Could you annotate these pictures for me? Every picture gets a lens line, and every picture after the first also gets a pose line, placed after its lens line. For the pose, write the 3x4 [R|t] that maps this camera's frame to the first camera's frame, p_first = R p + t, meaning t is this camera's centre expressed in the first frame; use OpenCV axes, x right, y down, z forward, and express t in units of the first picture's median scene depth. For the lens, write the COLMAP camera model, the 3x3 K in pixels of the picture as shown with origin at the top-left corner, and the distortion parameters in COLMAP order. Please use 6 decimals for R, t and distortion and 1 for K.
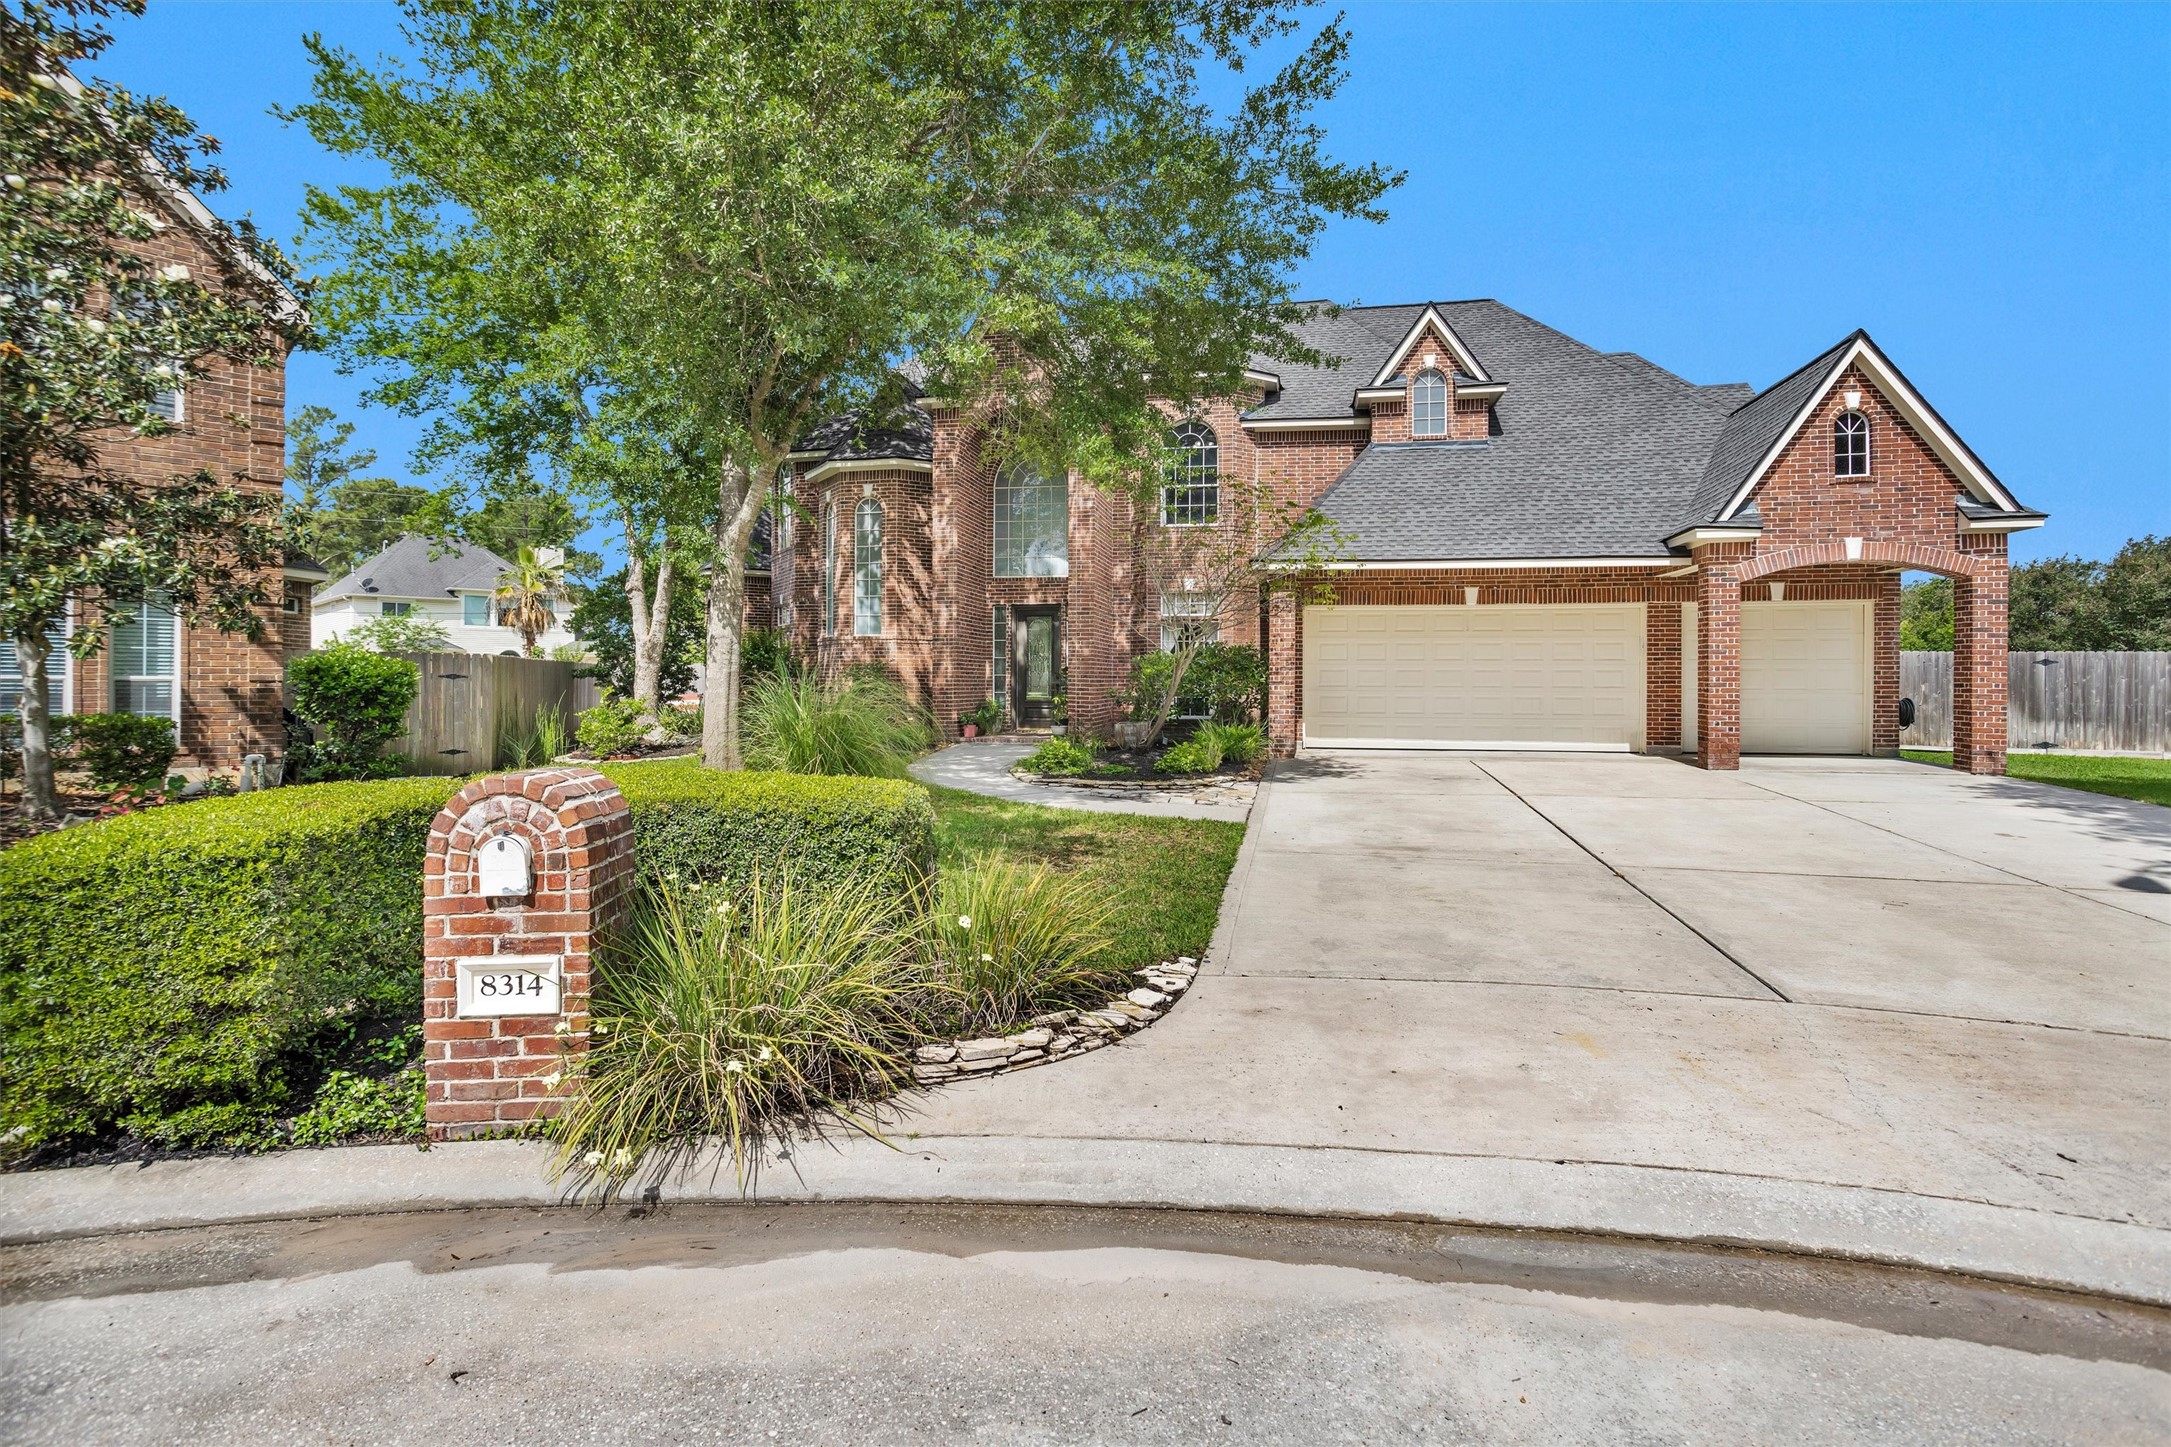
lens RADIAL K [[1019.4, 0, 1094.0], [0, 1019.4, 712.9], [0, 0, 1]] dist [-0.038718, 0.000878]
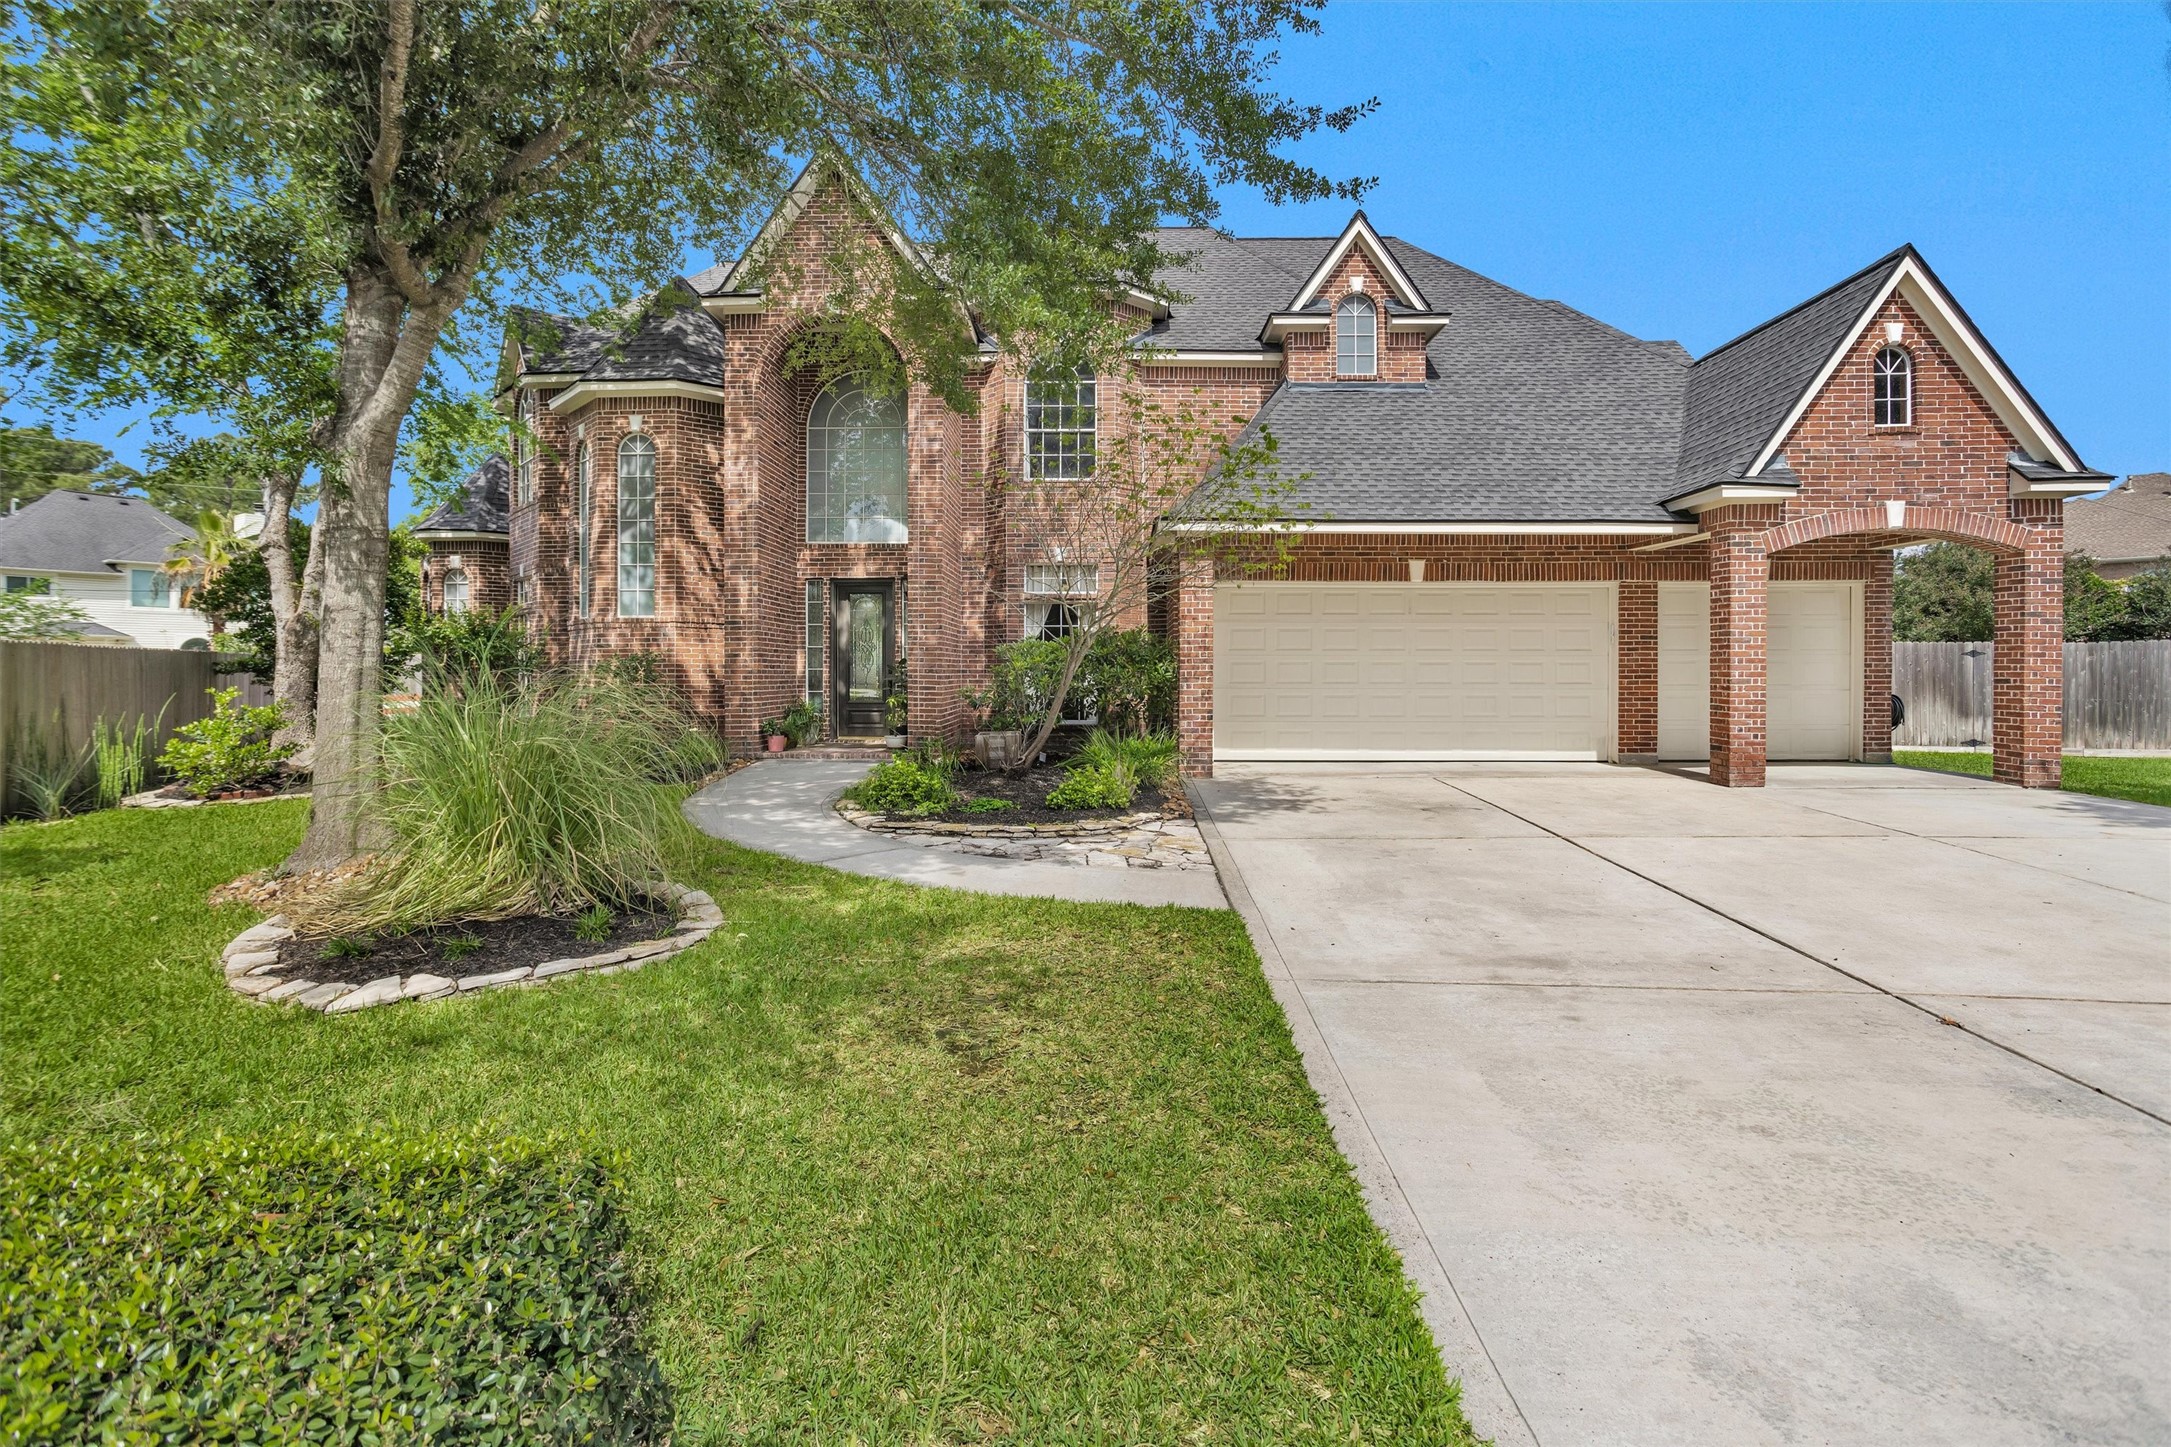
lens RADIAL K [[1019.4, 0, 1067.8], [0, 1019.4, 700.8], [0, 0, 1]] dist [-0.038718, 0.000878]
pose [[0.987475, -0.006088, 0.157656, -0.030609], [0.006698, 0.999972, -0.003335, -0.011091], [-0.157631, 0.004349, 0.987488, 0.246923]]
